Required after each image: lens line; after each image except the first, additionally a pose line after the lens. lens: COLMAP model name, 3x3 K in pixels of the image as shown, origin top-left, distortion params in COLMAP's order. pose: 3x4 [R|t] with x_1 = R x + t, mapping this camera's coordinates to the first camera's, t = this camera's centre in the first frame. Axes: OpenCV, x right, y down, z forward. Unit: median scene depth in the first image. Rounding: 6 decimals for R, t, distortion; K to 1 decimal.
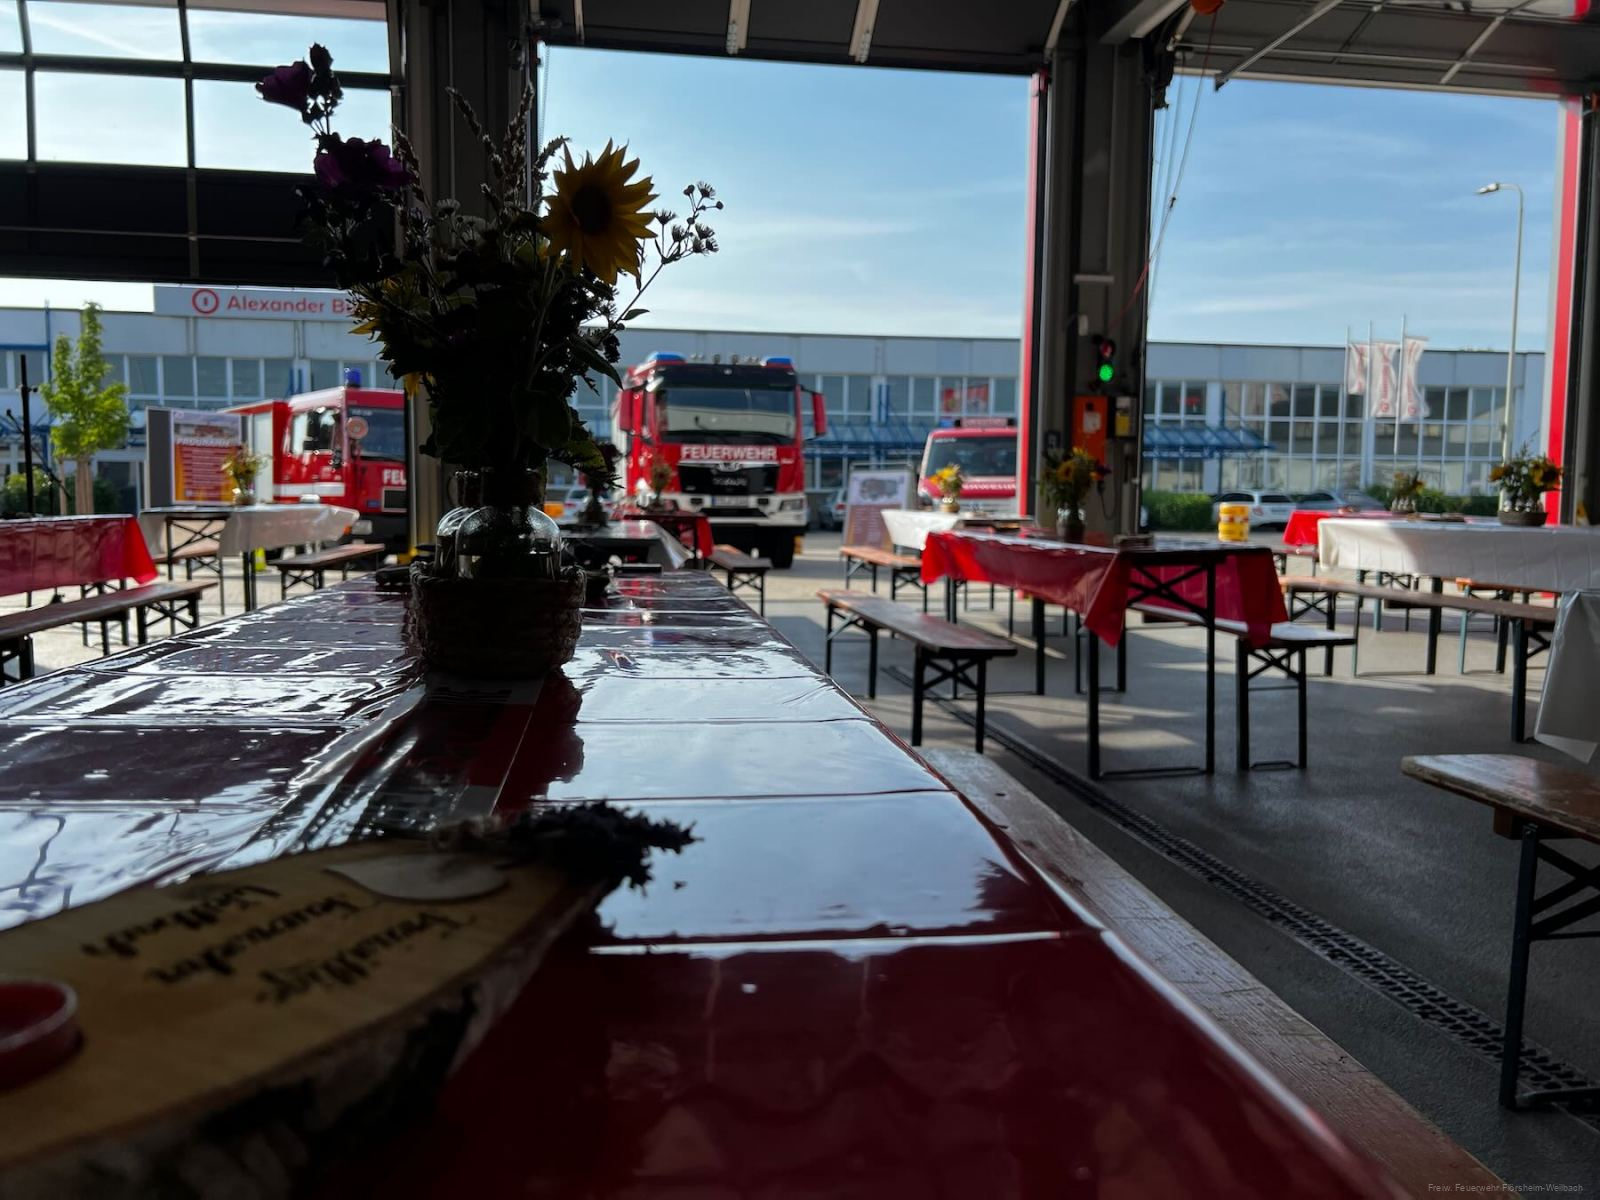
lens RADIAL K [[1201.0, 0, 806.4], [0, 1201.0, 603.3], [0, 0, 1]] dist [0.050488, -0.058704]
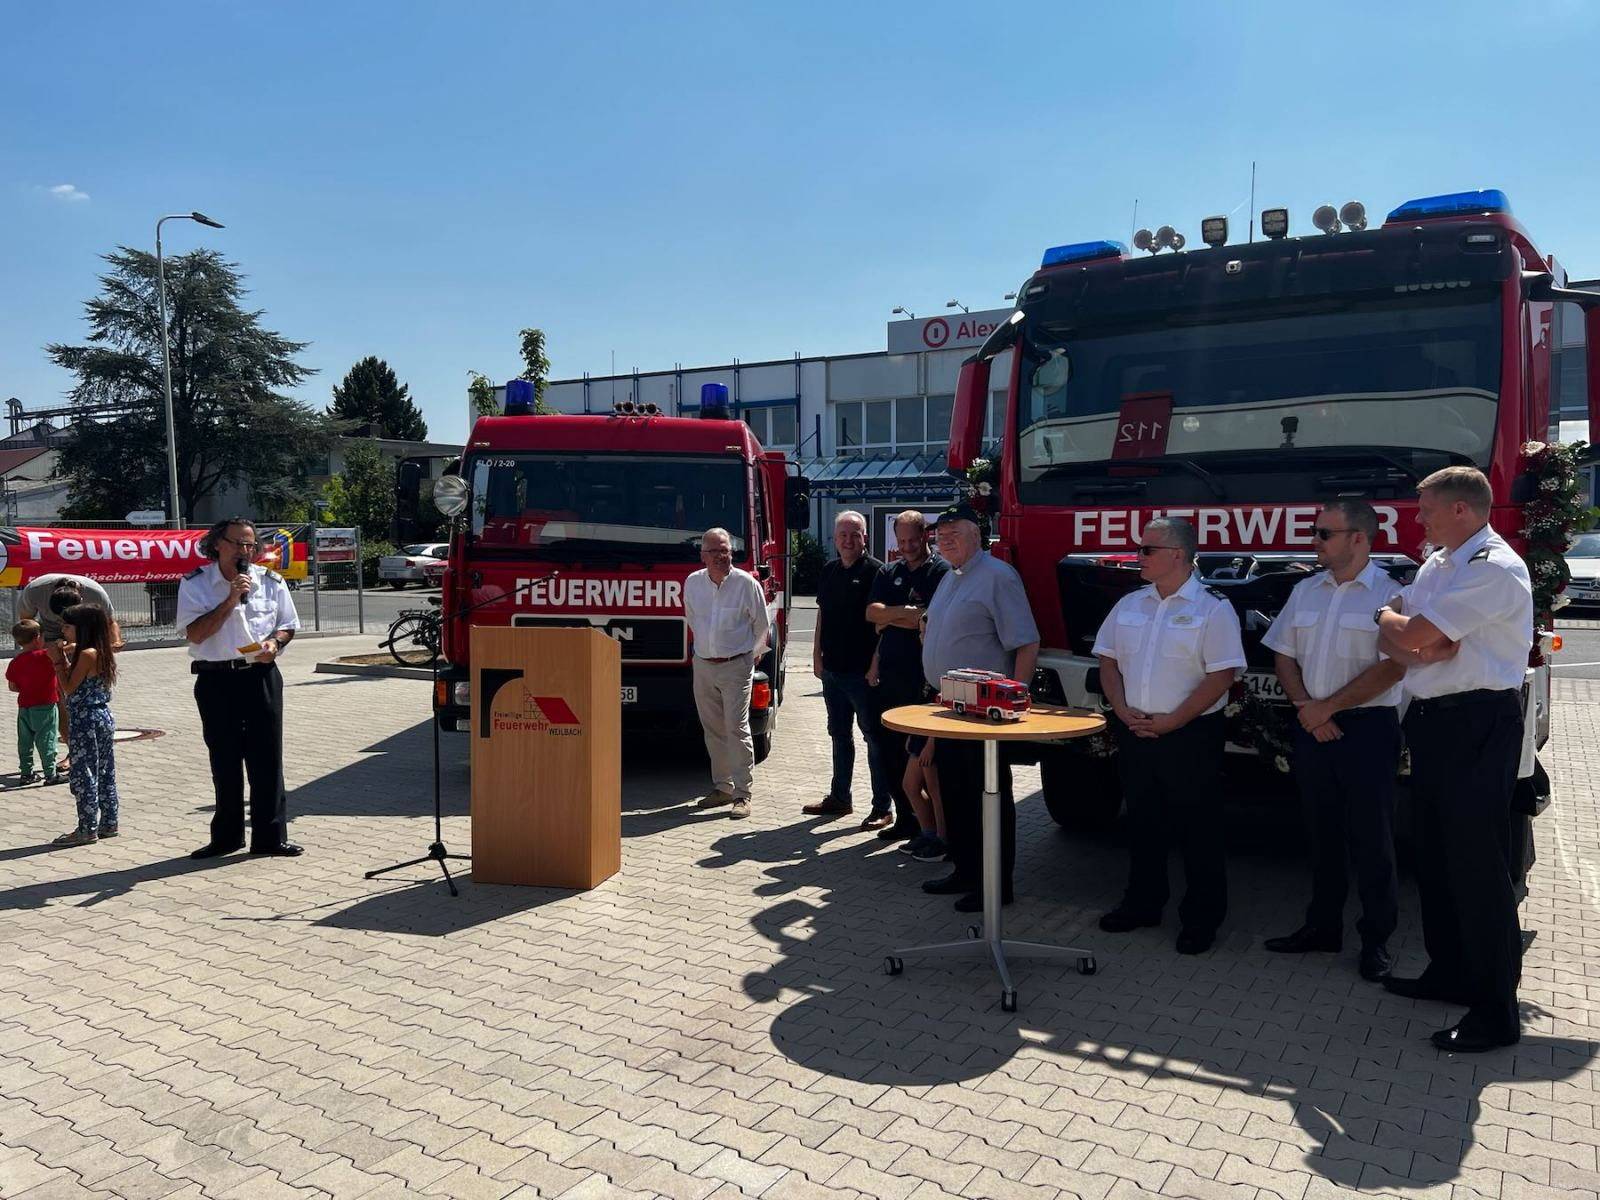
lens RADIAL K [[1201.0, 0, 806.4], [0, 1201.0, 603.3], [0, 0, 1]] dist [0.050488, -0.058704]
pose [[0.734782, 0.027099, -0.677762, 0.066936], [-0.043060, 0.999050, -0.006738, -0.099073], [0.676936, 0.034135, 0.735250, 0.700417]]
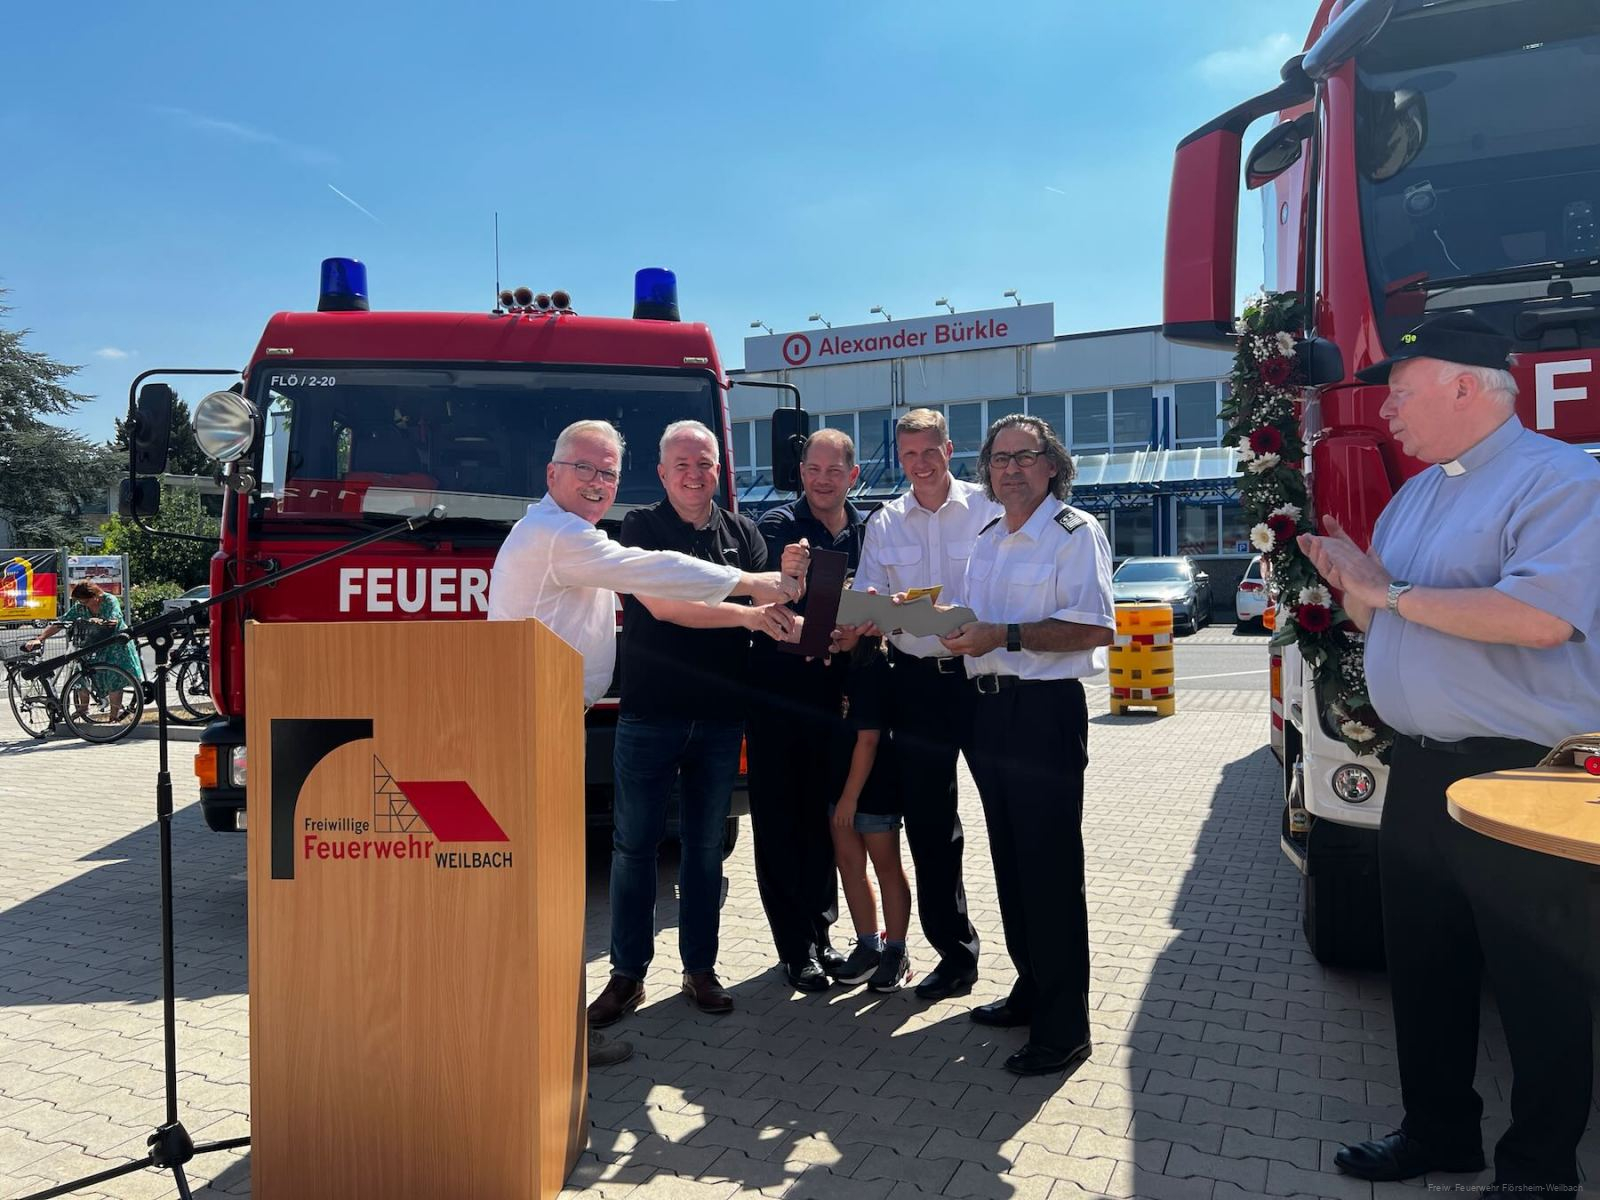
lens RADIAL K [[1202.5, 0, 800.0], [0, 1202.5, 600.0], [0, 0, 1]] dist [0.006743, 0.004655]
pose [[0.821852, -0.012273, -0.569569, -0.091344], [-0.020296, 0.998503, -0.050800, -0.087532], [0.569340, 0.053310, 0.820372, 0.803000]]
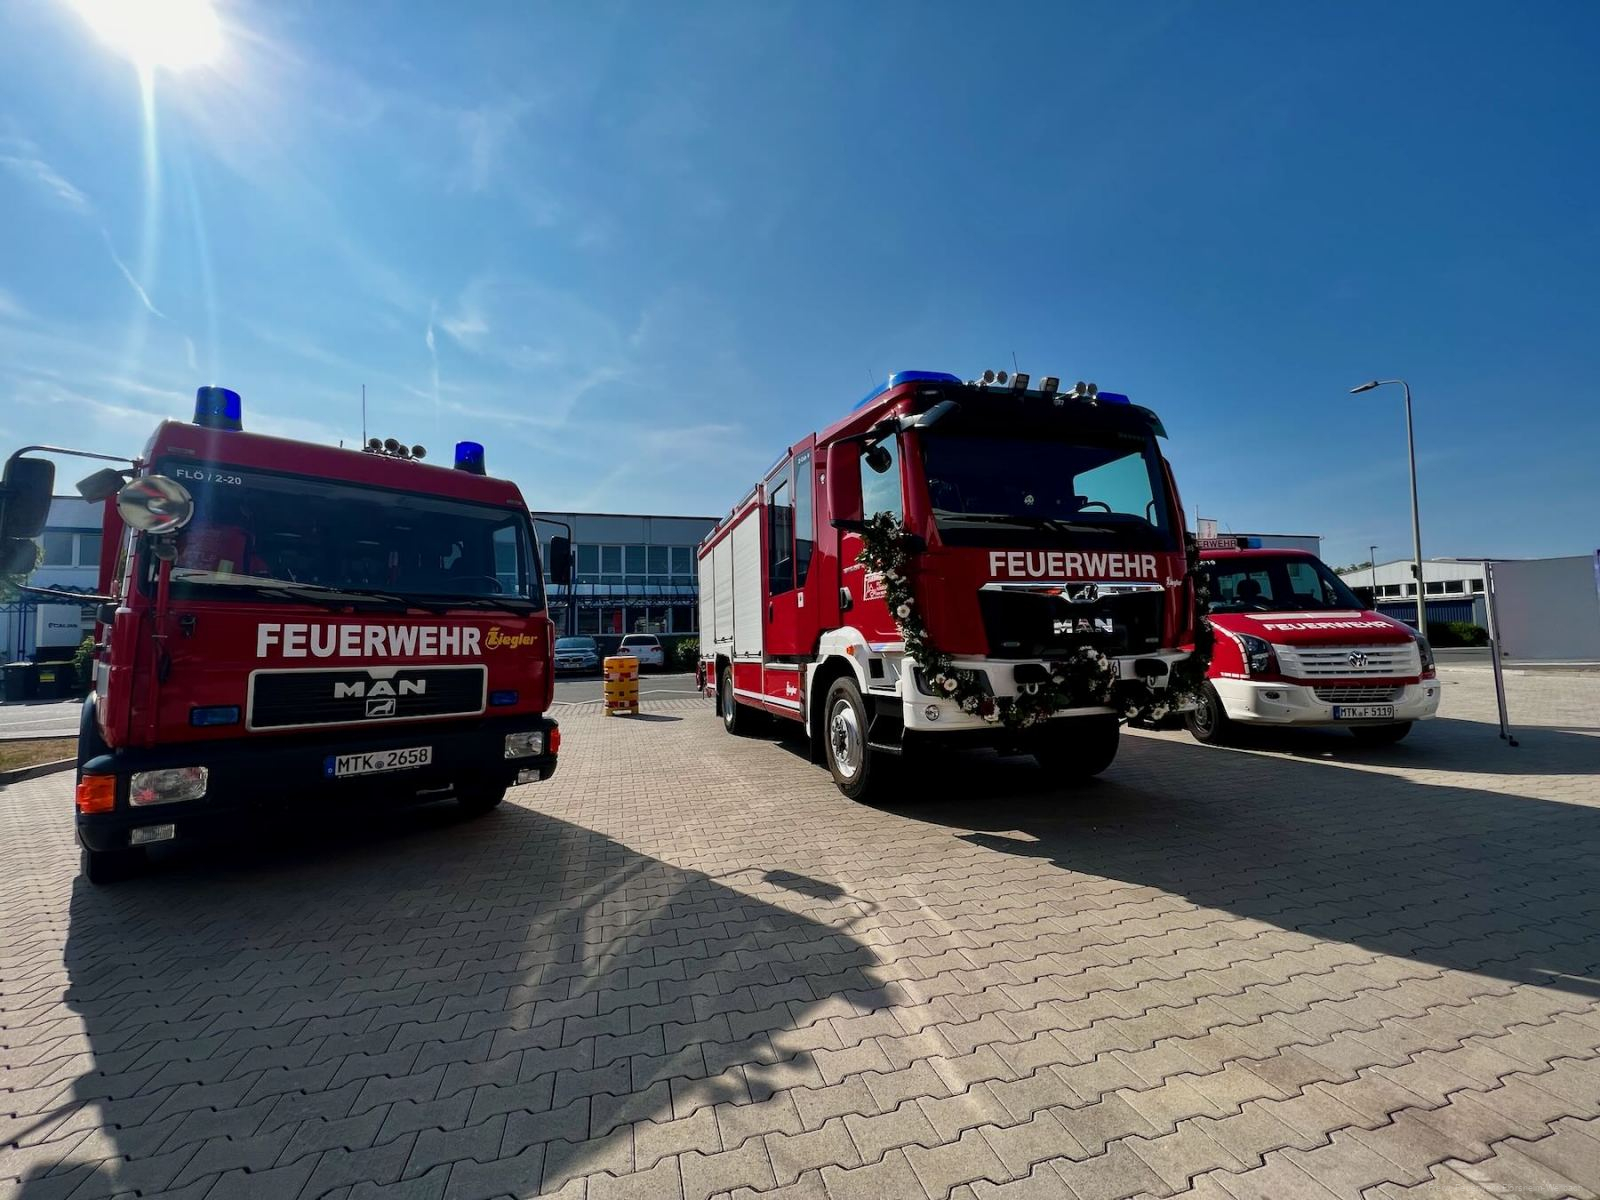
lens RADIAL K [[638.4, 0, 799.8], [0, 638.4, 607.3], [0, 0, 1]] dist [0.003120, 0.000206]
pose [[0.995519, -0.024145, 0.091432, -0.194373], [0.035809, 0.991106, -0.128164, -0.081200], [-0.087524, 0.130864, 0.987529, 0.765820]]
